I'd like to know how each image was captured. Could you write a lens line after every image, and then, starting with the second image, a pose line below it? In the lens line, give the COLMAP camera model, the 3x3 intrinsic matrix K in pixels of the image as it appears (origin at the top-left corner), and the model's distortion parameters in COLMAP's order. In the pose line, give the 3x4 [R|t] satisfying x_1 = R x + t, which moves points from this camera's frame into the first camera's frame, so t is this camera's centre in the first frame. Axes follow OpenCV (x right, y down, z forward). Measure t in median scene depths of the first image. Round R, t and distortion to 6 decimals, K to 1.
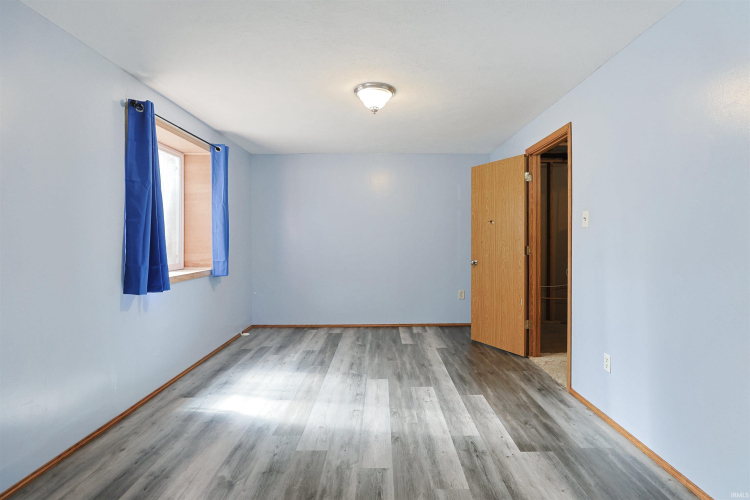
lens RADIAL K [[361.2, 0, 380.4], [0, 361.2, 243.9], [0, 0, 1]] dist [-0.000966, 0.001042]
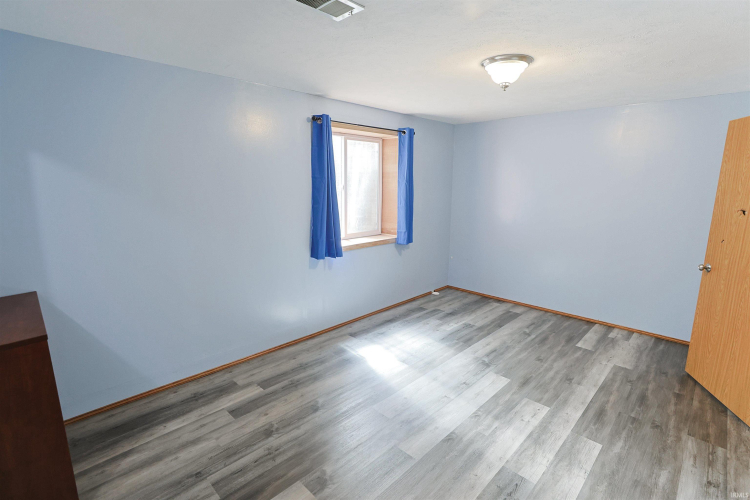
lens RADIAL K [[356.8, 0, 375.0], [0, 356.8, 250.0], [0, 0, 1]] dist [-0.019322, 0.016688]
pose [[0.719053, 0.138390, -0.681037, 0.373871], [-0.020330, 0.983741, 0.178437, -0.126639], [0.694658, -0.114460, 0.710175, 0.139082]]
